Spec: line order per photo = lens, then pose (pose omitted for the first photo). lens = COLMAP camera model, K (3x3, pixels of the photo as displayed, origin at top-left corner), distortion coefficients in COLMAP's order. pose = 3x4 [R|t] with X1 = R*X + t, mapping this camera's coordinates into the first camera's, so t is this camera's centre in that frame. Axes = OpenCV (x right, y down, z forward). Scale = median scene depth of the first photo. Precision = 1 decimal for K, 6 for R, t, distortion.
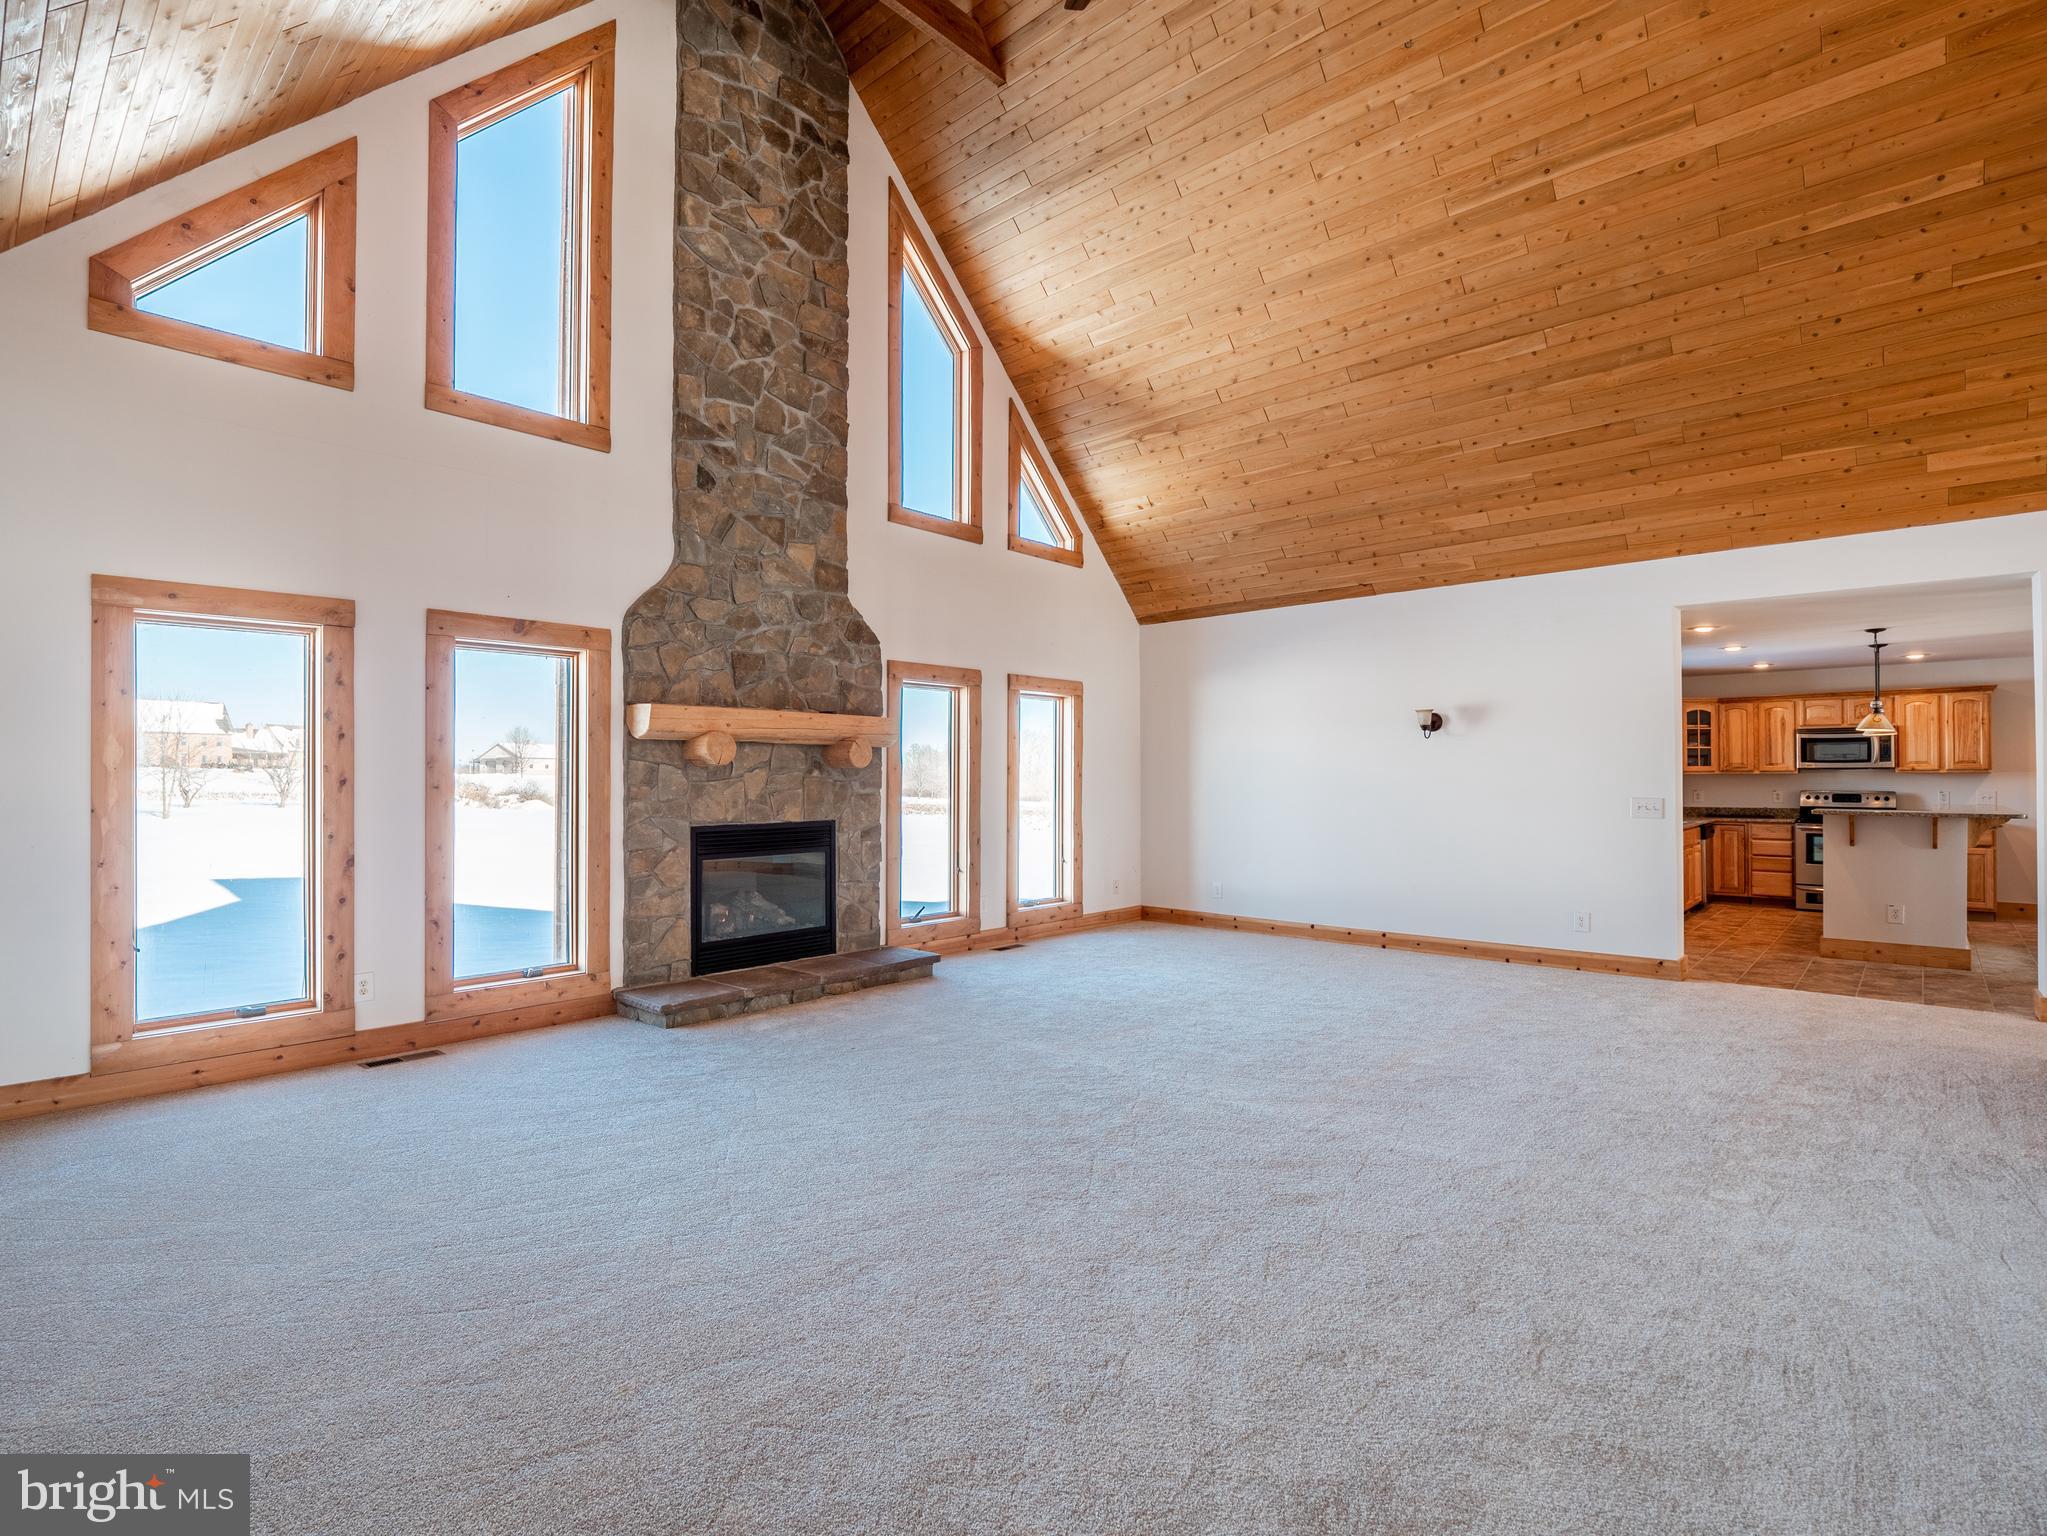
lens RADIAL K [[999.8, 0, 1013.7], [0, 999.8, 761.2], [0, 0, 1]] dist [-0.014083, -0.001179]
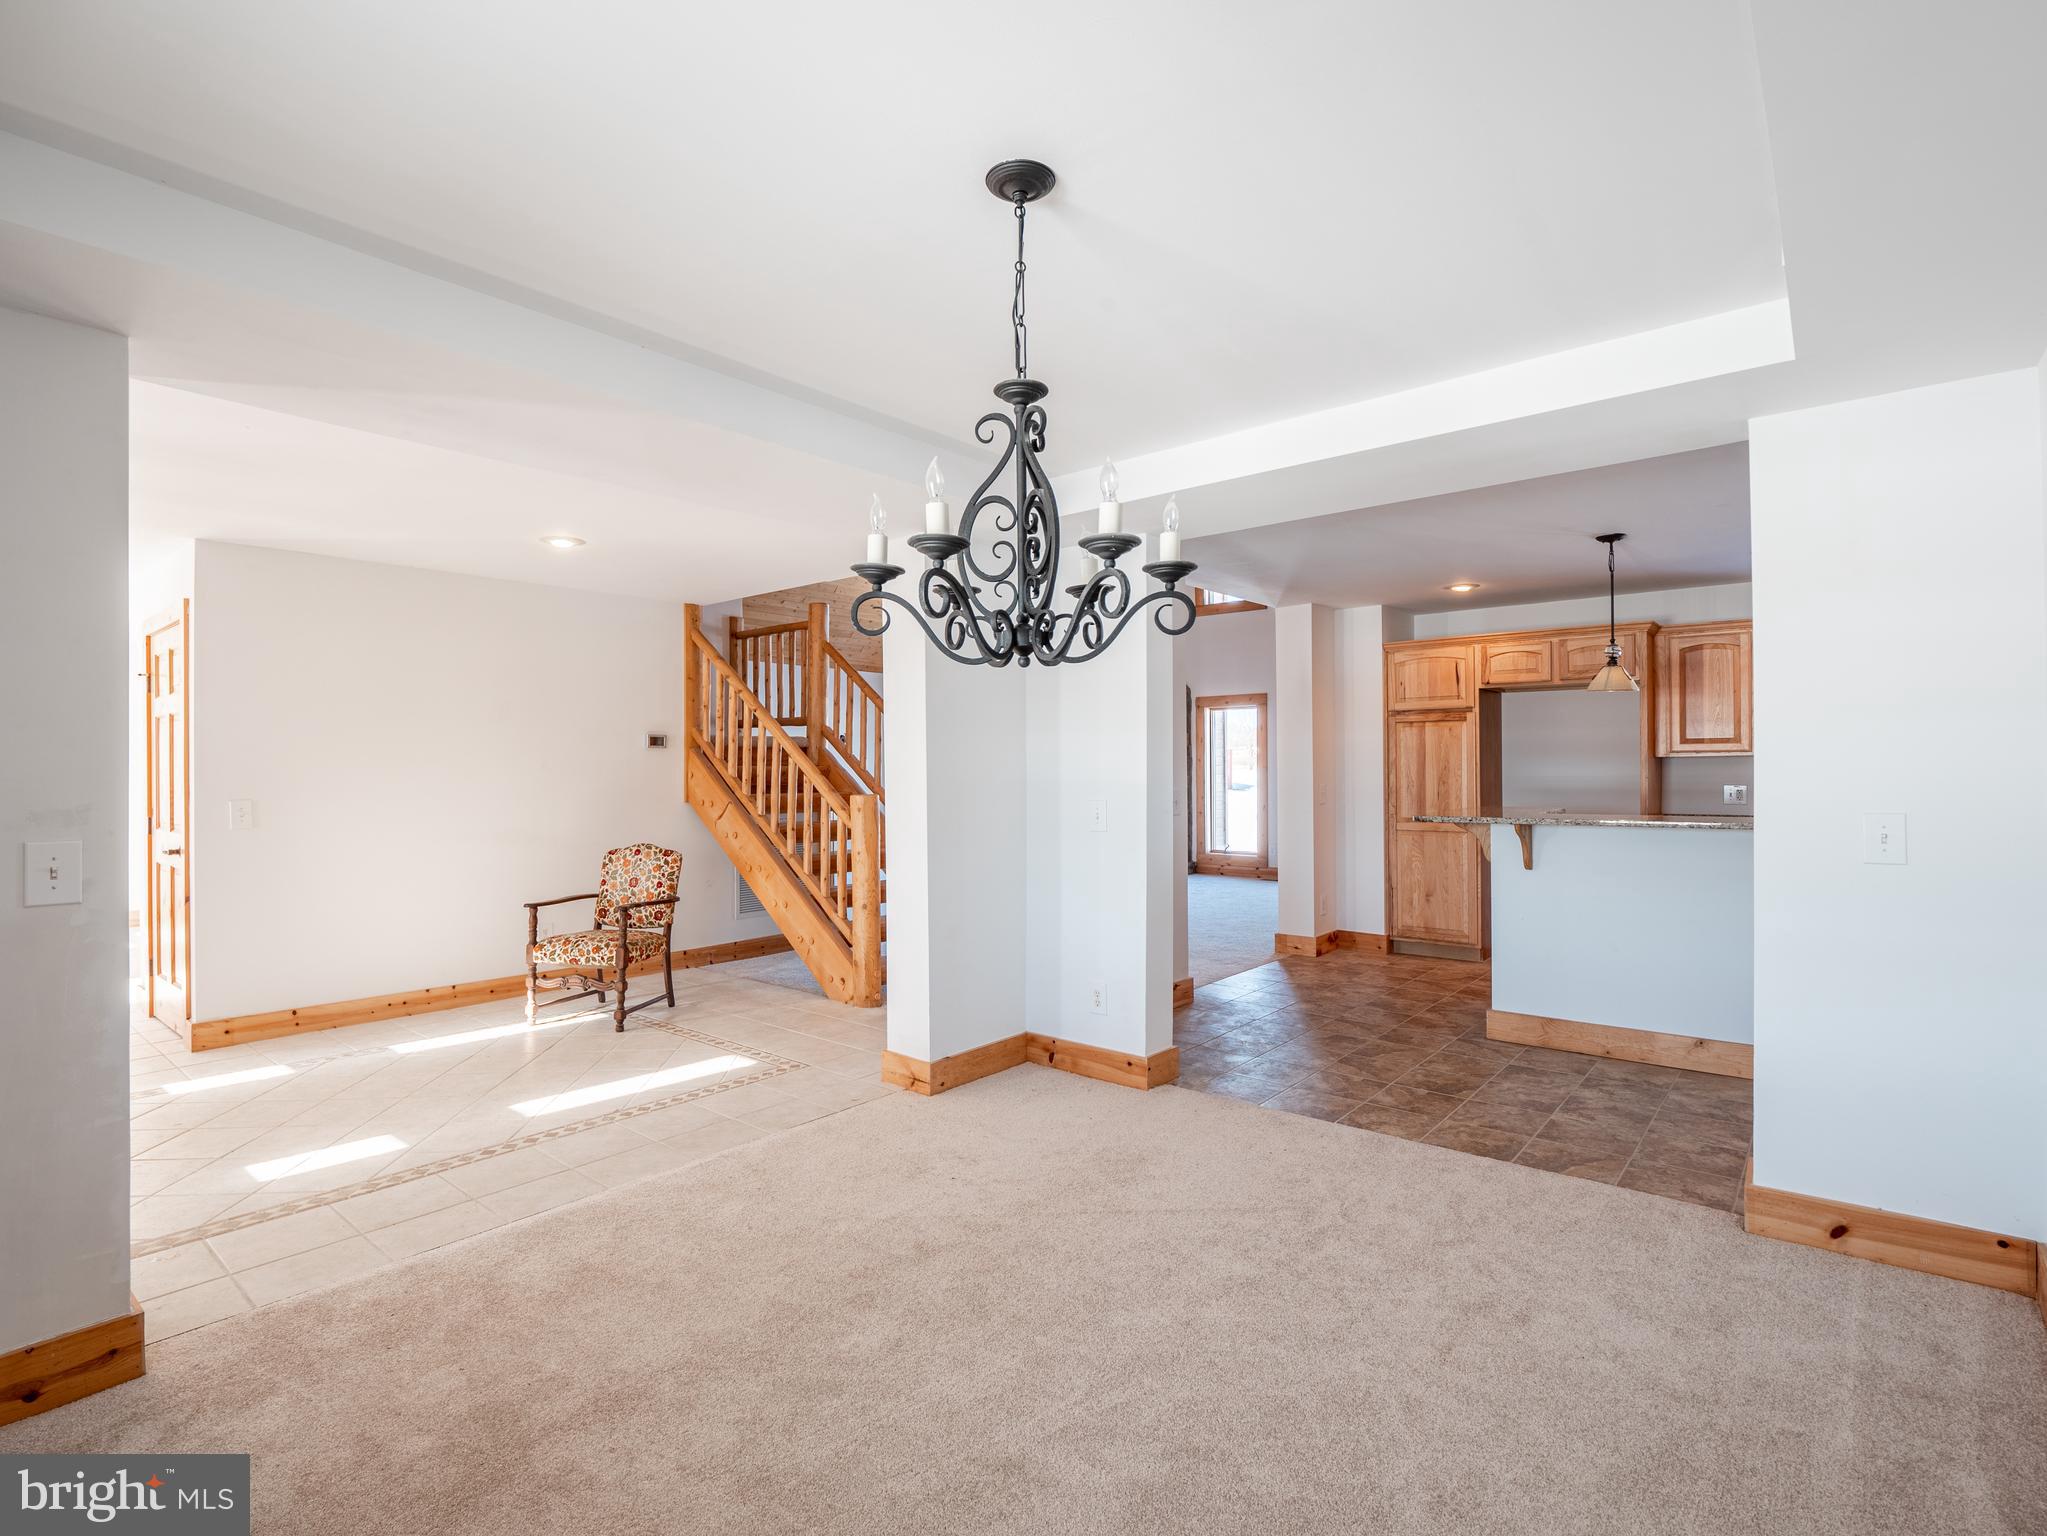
lens RADIAL K [[999.8, 0, 1013.7], [0, 999.8, 761.2], [0, 0, 1]] dist [-0.014083, -0.001179]
pose [[0.047603, -0.005684, -0.998850, 1.668931], [0.022199, 0.999743, -0.004631, 0.010642], [0.998620, -0.021953, 0.047717, 0.634051]]
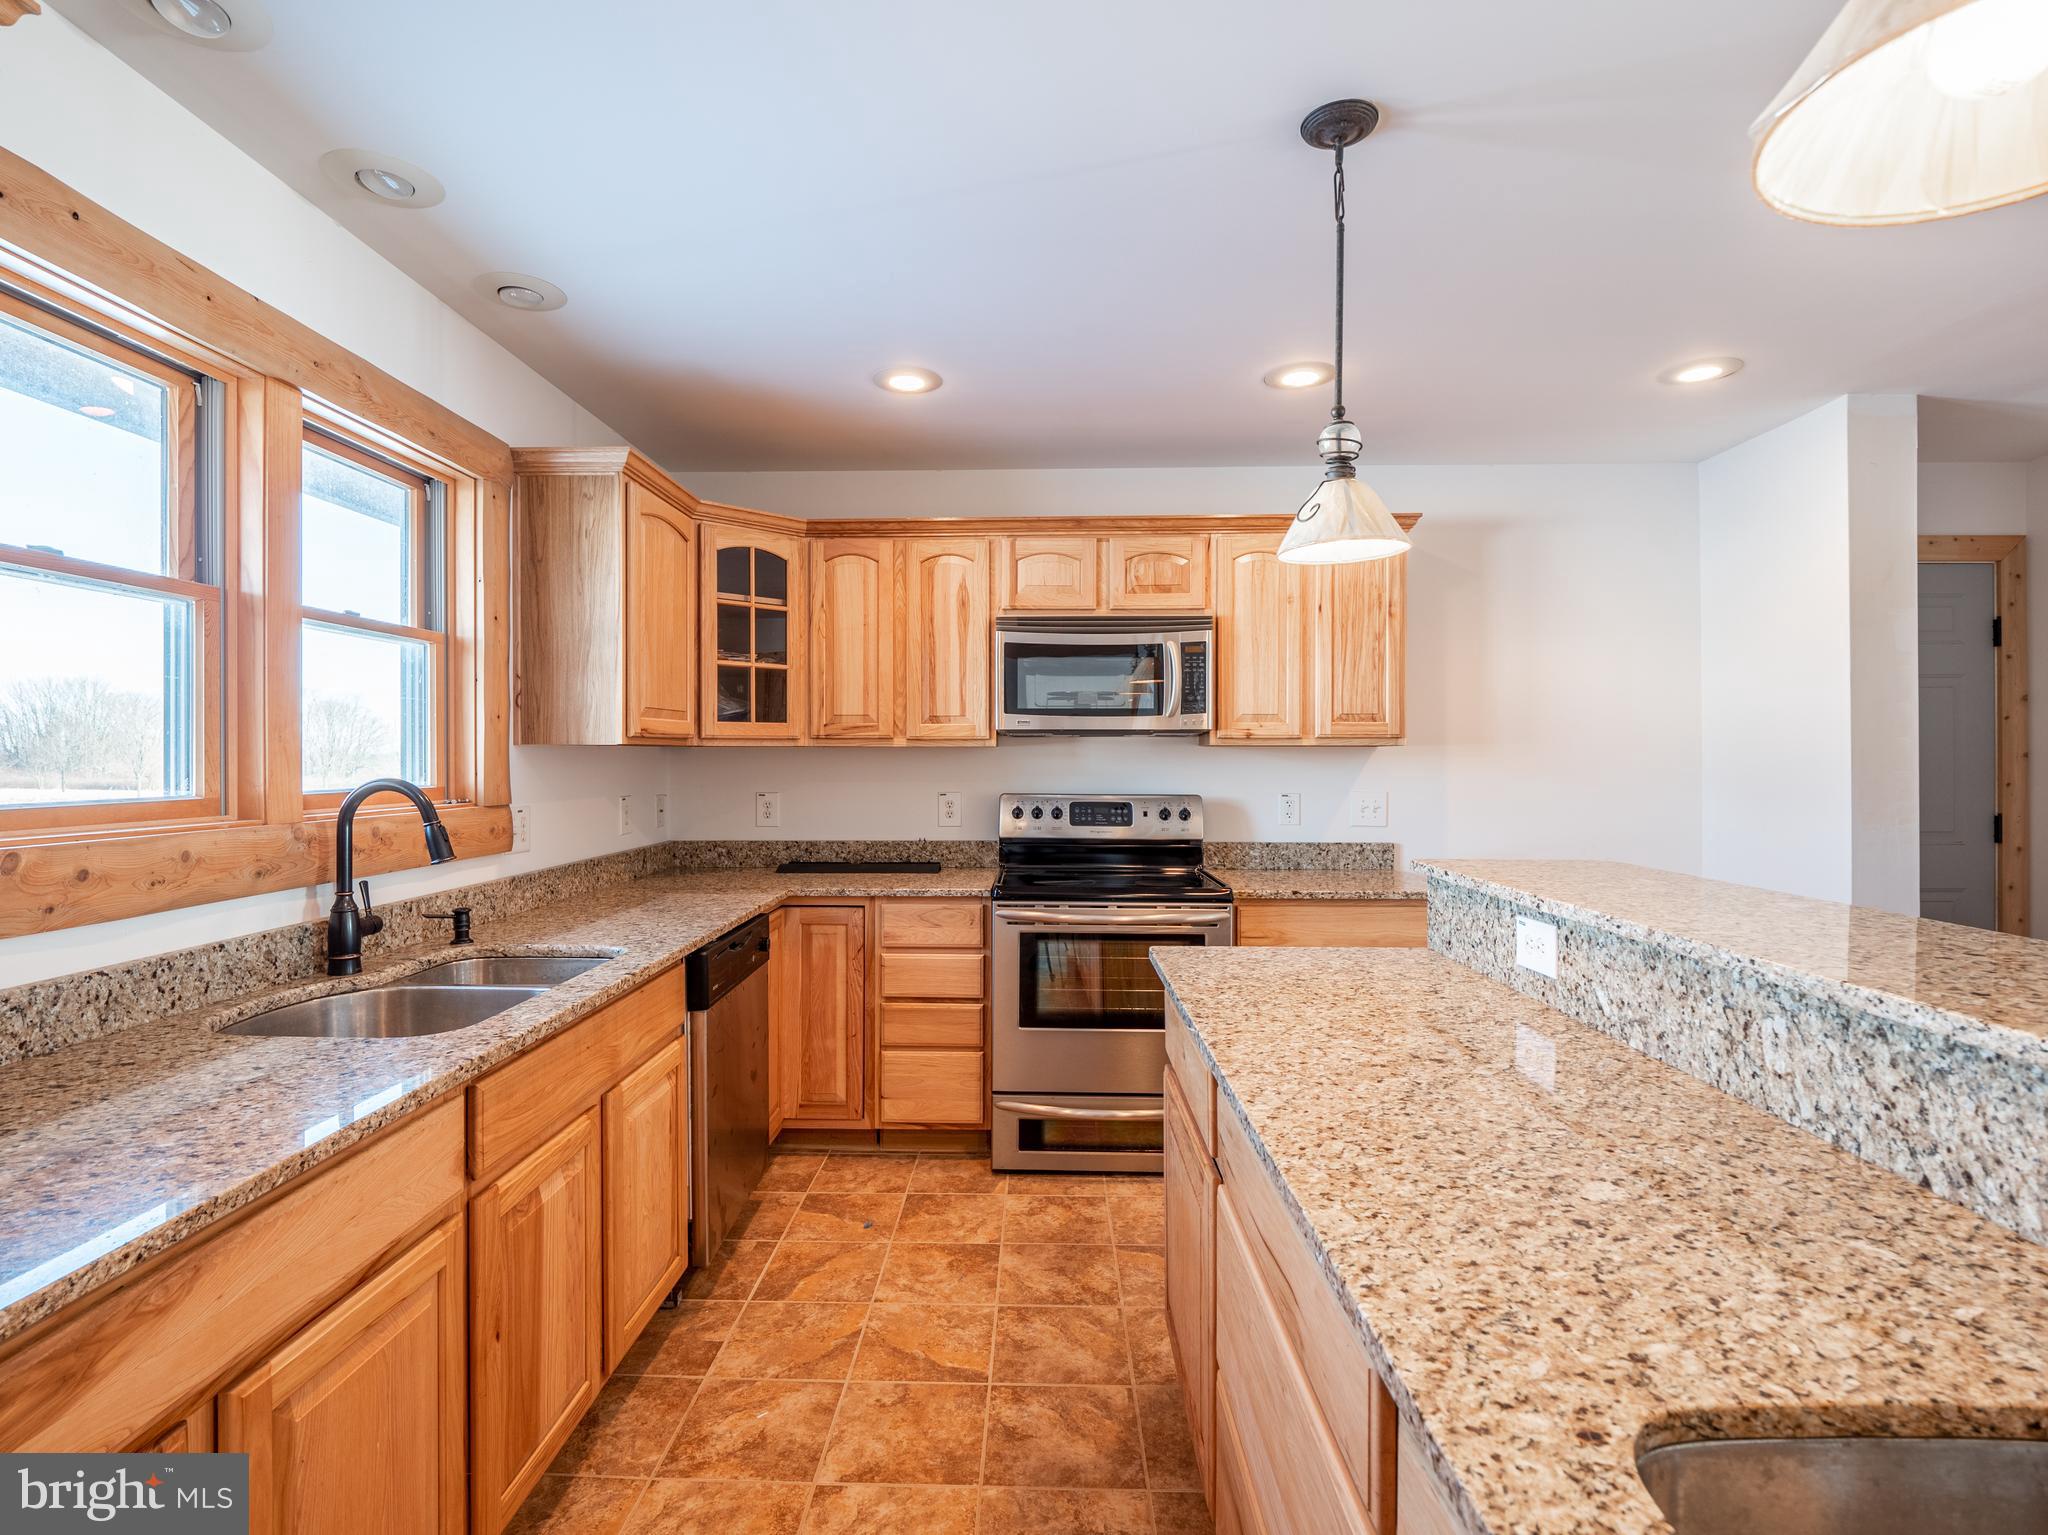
lens RADIAL K [[1000.3, 0, 1014.2], [0, 1000.3, 760.7], [0, 0, 1]] dist [-0.014083, -0.001179]
pose [[0.754721, -0.001701, 0.656044, 0.850631], [-0.010597, 0.999835, 0.014783, 0.018345], [-0.655961, -0.018109, 0.754578, 1.098277]]
